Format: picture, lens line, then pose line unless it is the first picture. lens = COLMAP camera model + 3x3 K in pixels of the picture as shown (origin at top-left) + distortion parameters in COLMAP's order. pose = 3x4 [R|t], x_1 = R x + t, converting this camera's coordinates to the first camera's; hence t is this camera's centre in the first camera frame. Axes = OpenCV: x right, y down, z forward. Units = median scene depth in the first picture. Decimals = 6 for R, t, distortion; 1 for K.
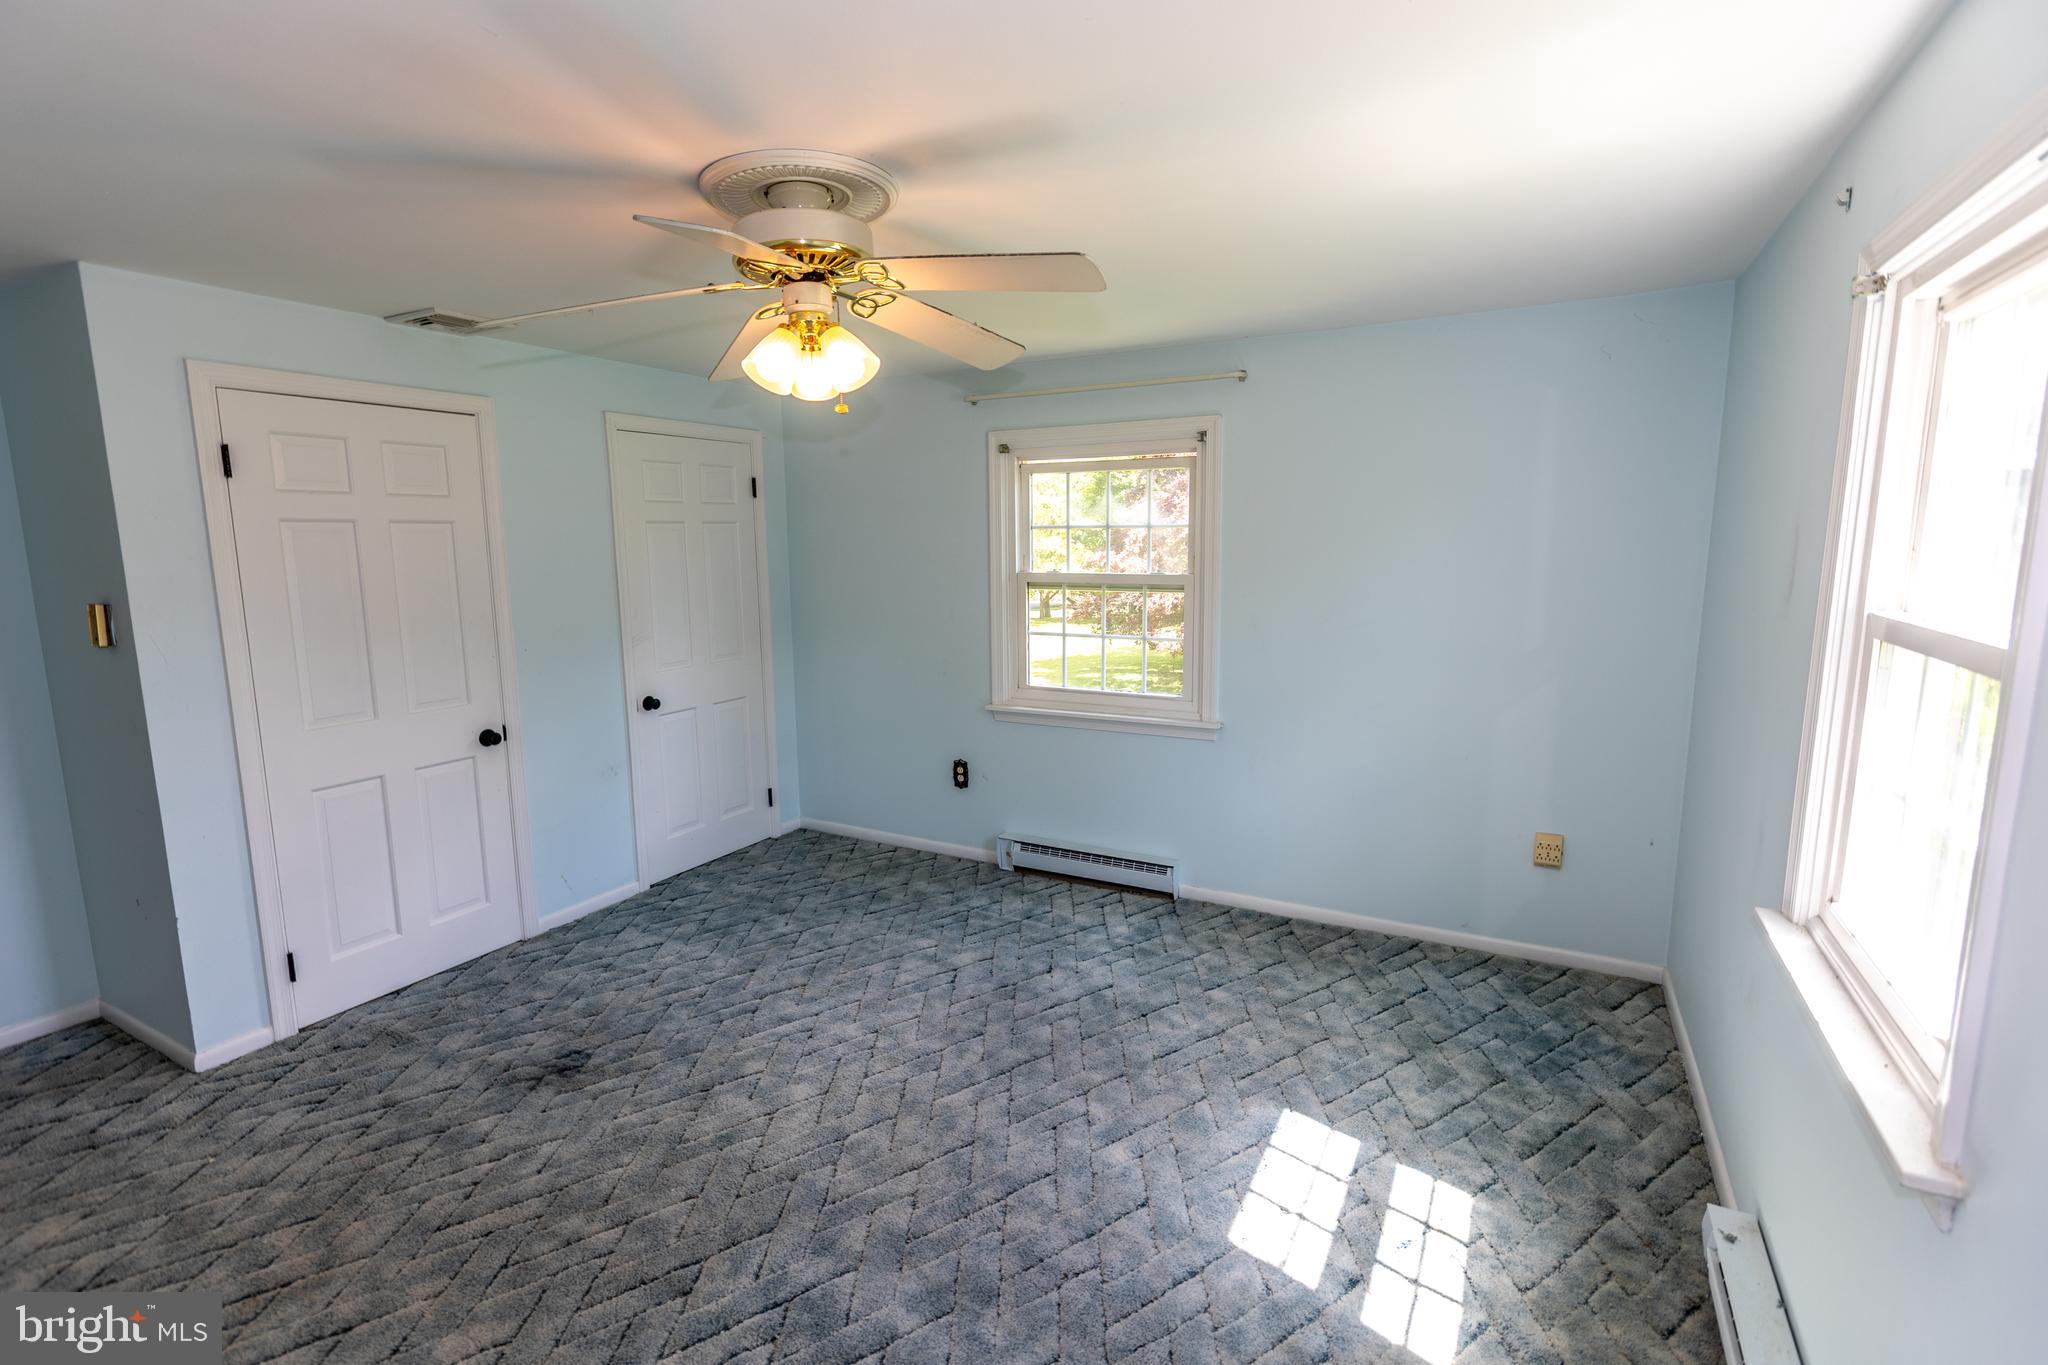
lens RADIAL K [[924.5, 0, 1028.1], [0, 924.5, 678.6], [0, 0, 1]] dist [0.000344, -0.001156]
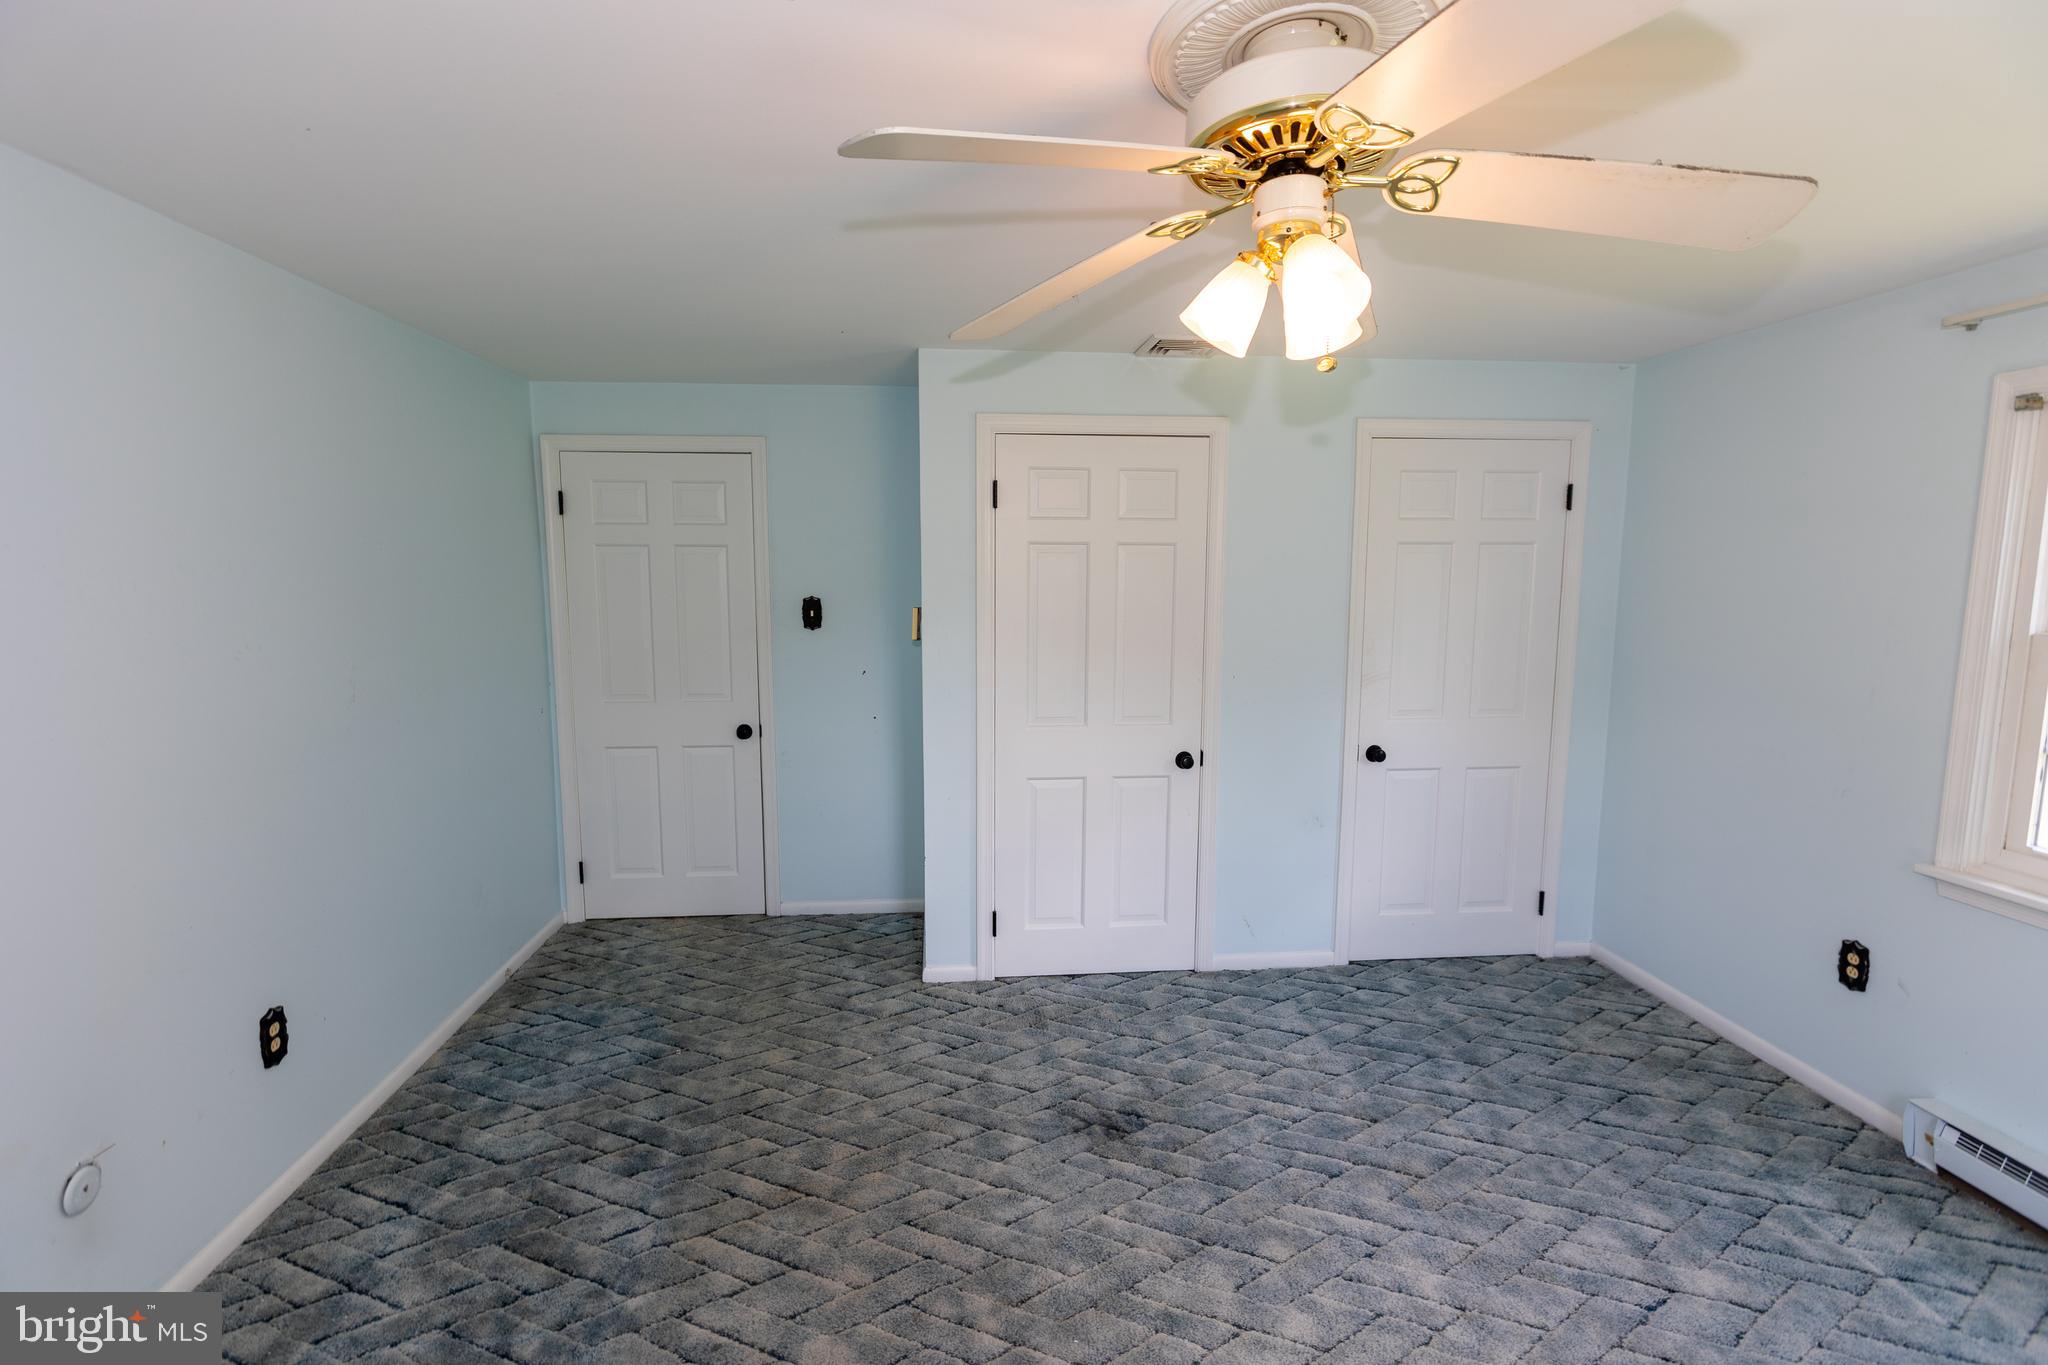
lens RADIAL K [[924.5, 0, 1098.9], [0, 924.5, 677.2], [0, 0, 1]] dist [0.000344, -0.001156]
pose [[0.552861, 0.112026, -0.825709, 0.174136], [-0.134380, 0.989938, 0.044332, -0.055302], [0.822366, 0.086449, 0.562352, 0.350735]]
